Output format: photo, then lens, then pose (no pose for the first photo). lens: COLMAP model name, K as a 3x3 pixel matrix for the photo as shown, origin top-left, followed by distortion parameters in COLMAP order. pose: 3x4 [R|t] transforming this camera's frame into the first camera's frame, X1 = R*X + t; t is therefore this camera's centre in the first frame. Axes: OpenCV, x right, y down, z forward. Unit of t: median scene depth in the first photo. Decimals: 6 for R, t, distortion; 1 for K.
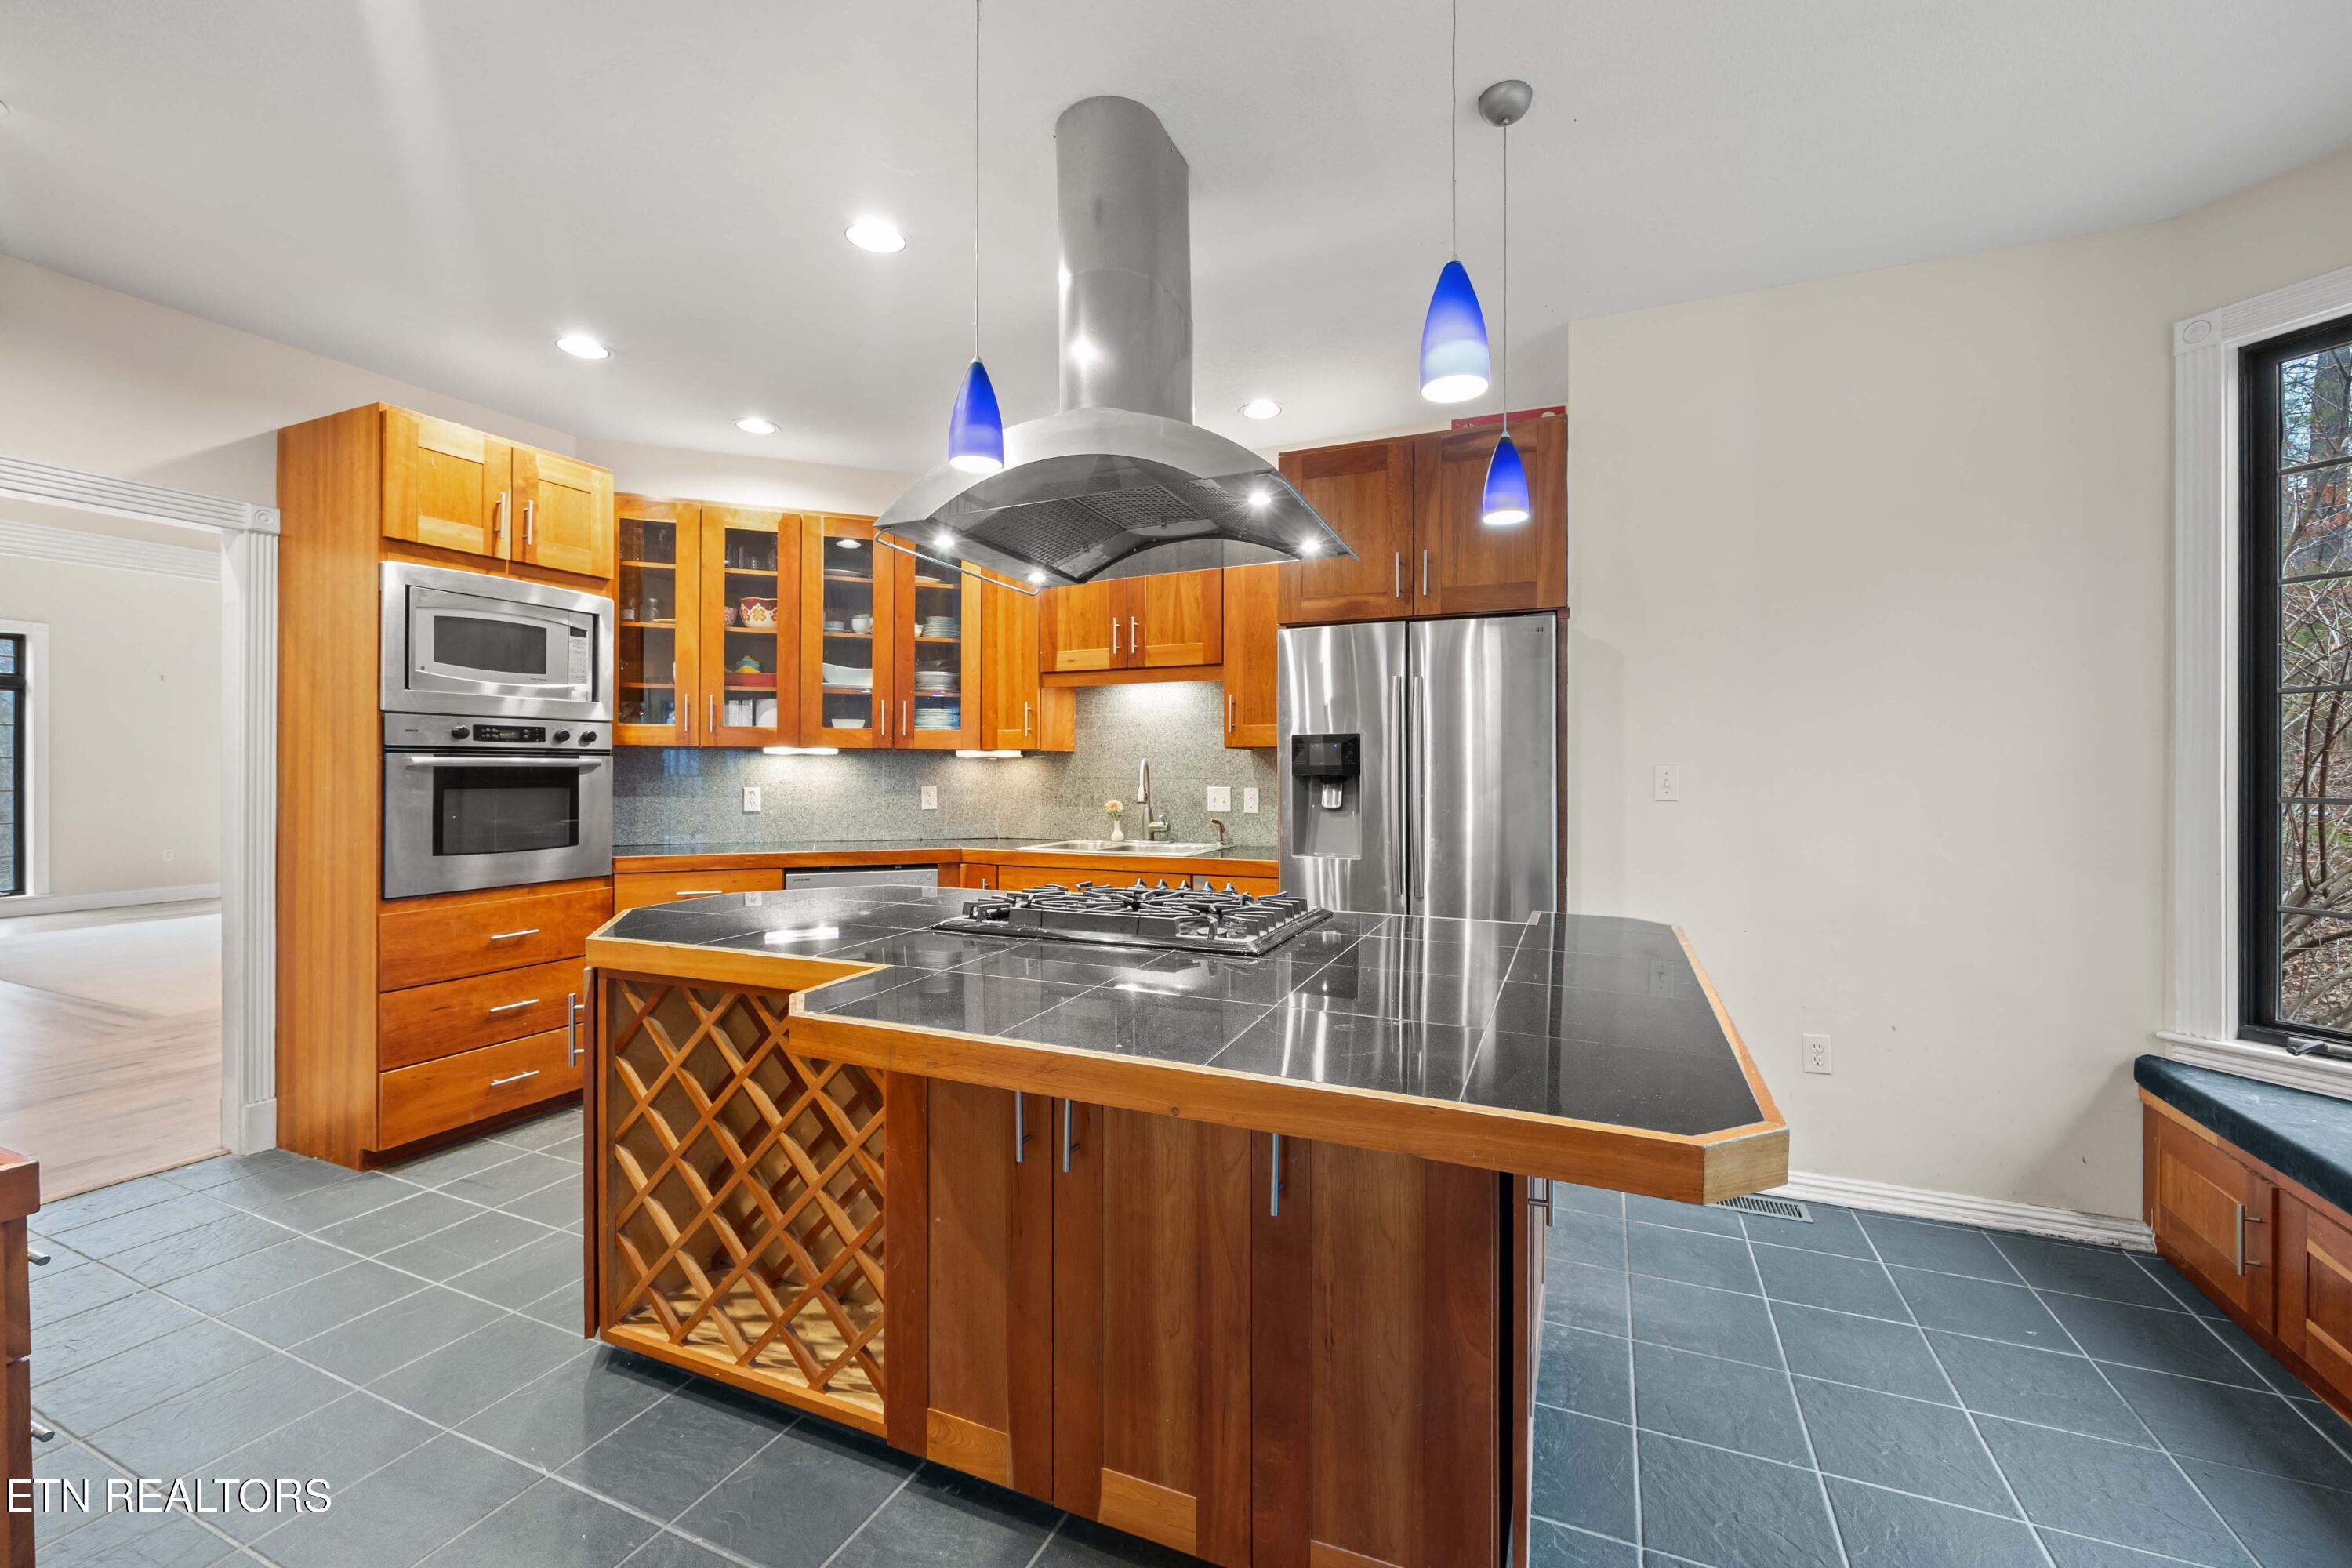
lens RADIAL K [[923.3, 0, 1190.7], [0, 923.3, 765.9], [0, 0, 1]] dist [-0.001633, -0.000398]
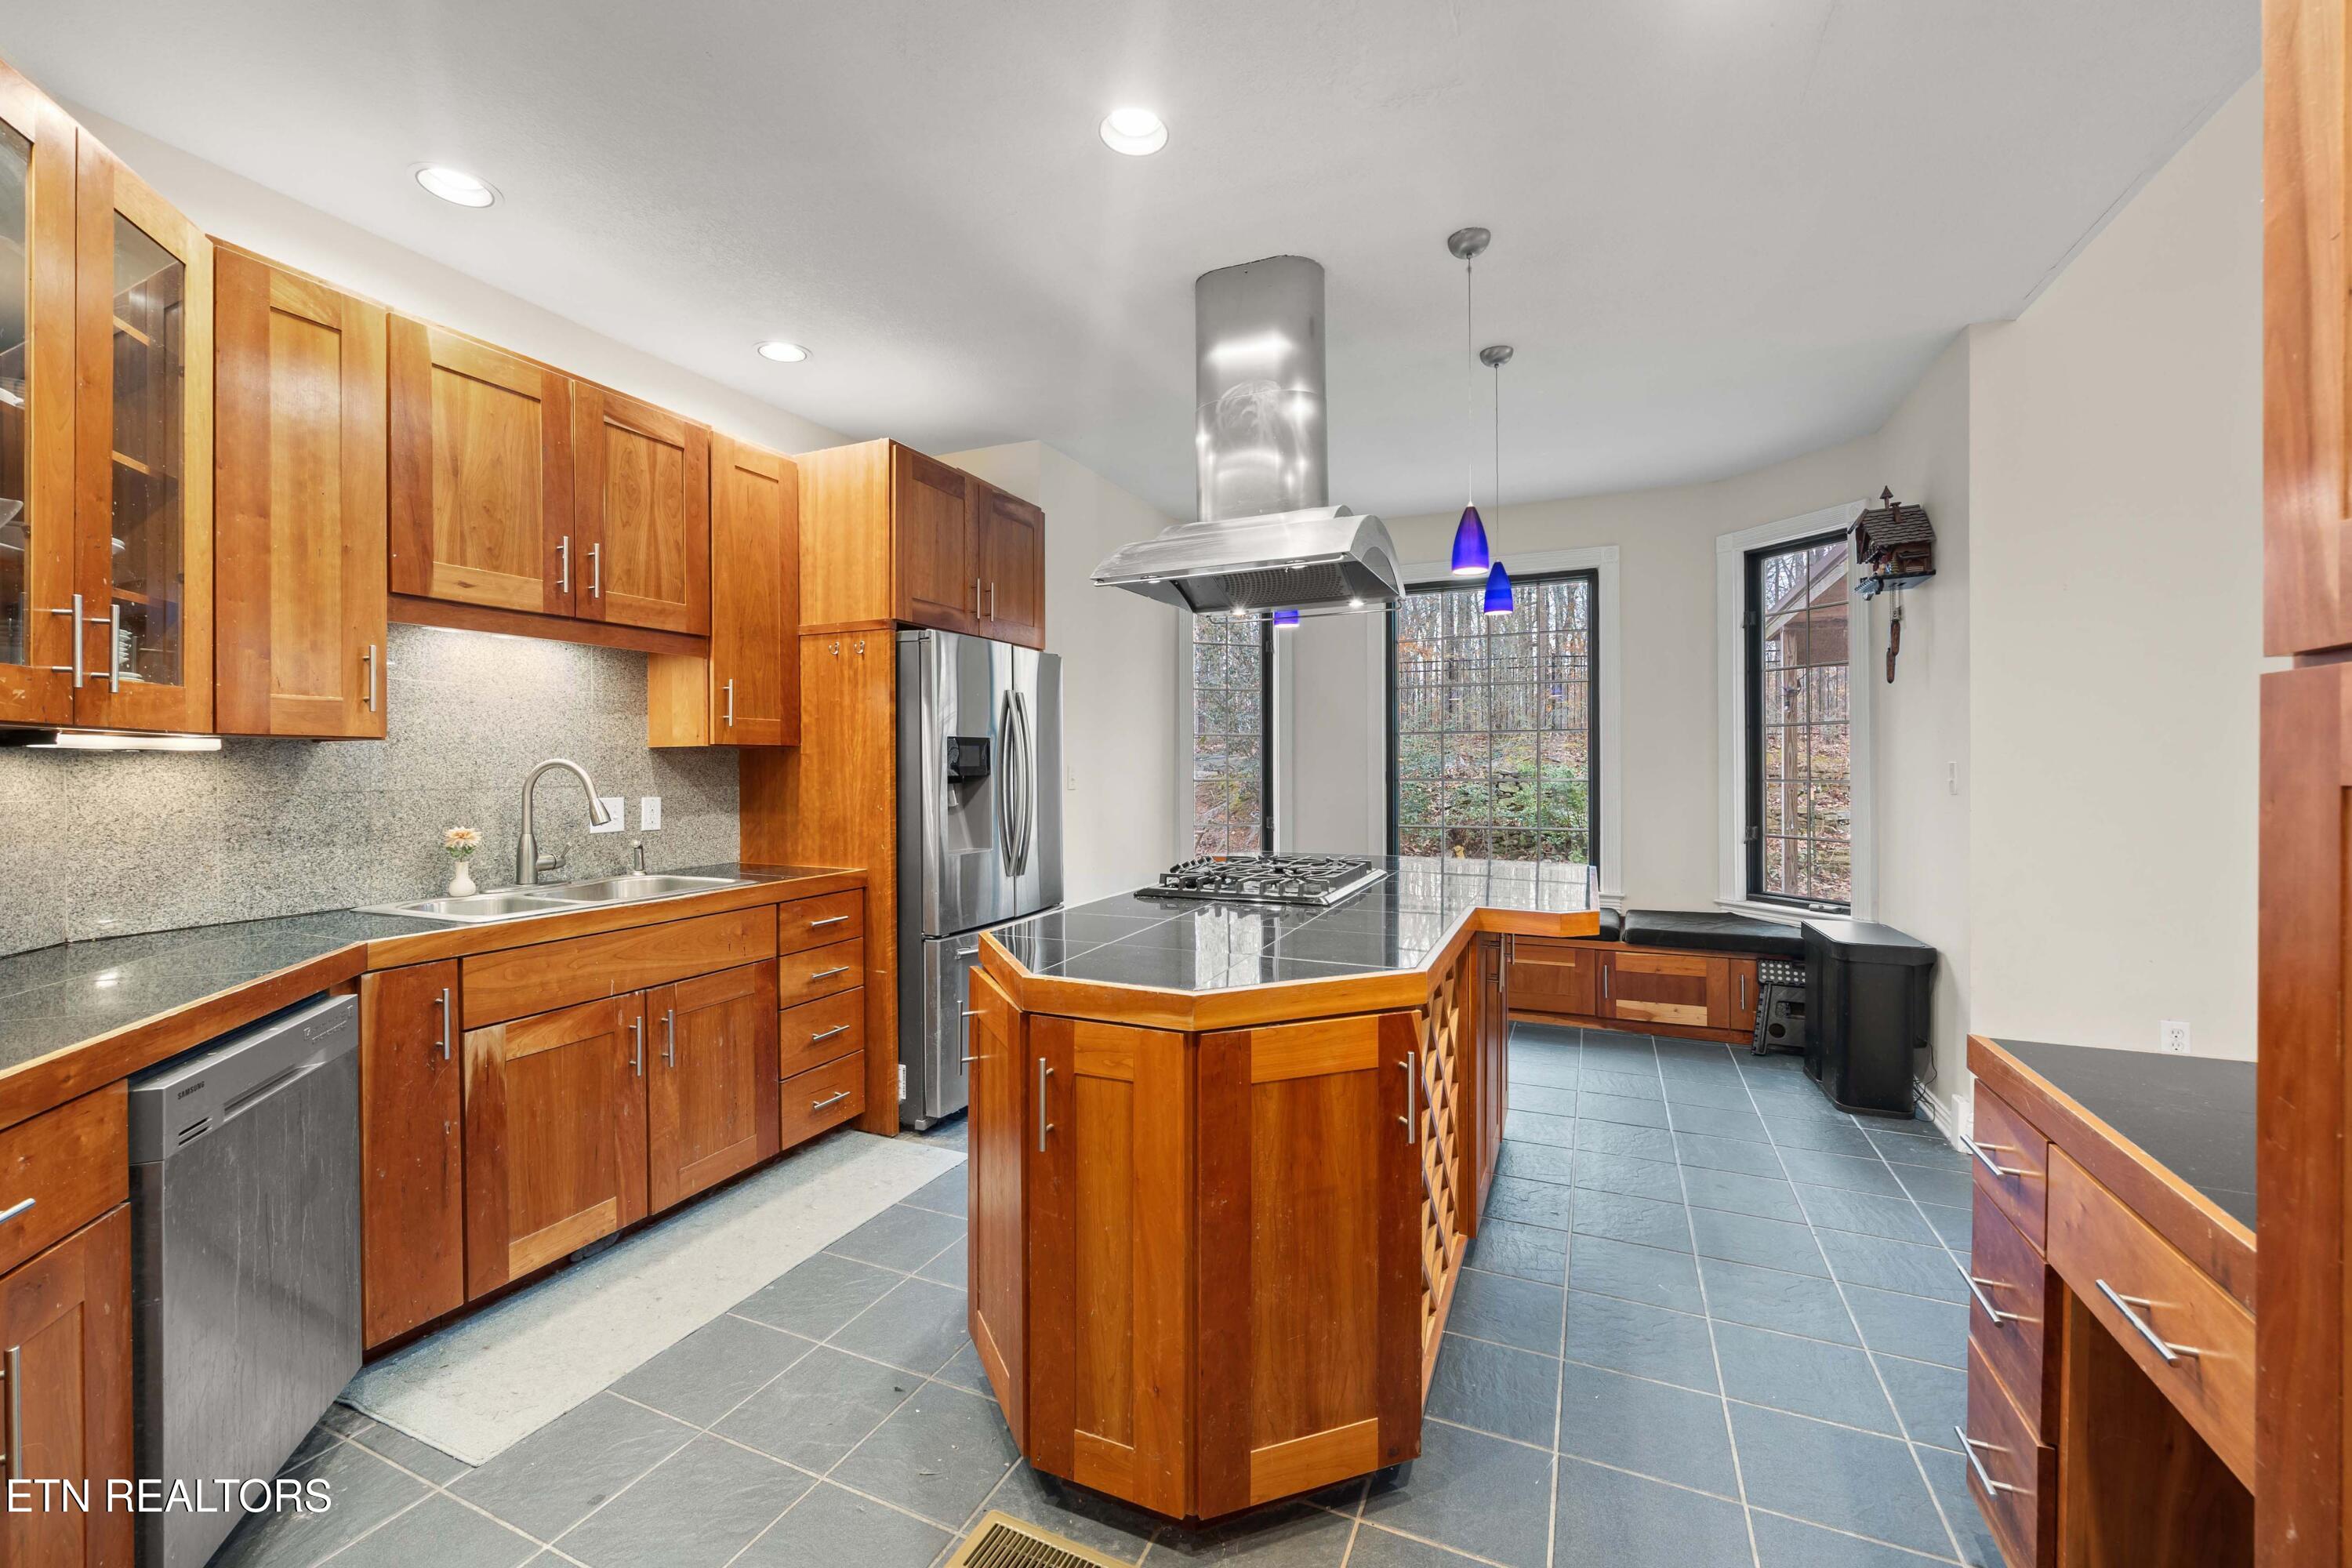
lens RADIAL K [[923.3, 0, 1182.4], [0, 923.3, 763.9], [0, 0, 1]] dist [-0.001633, -0.000398]
pose [[0.015103, -0.009219, 0.999843, -0.713642], [-0.002239, 0.999955, 0.009253, -0.011735], [-0.999883, -0.002378, 0.015081, 0.576423]]
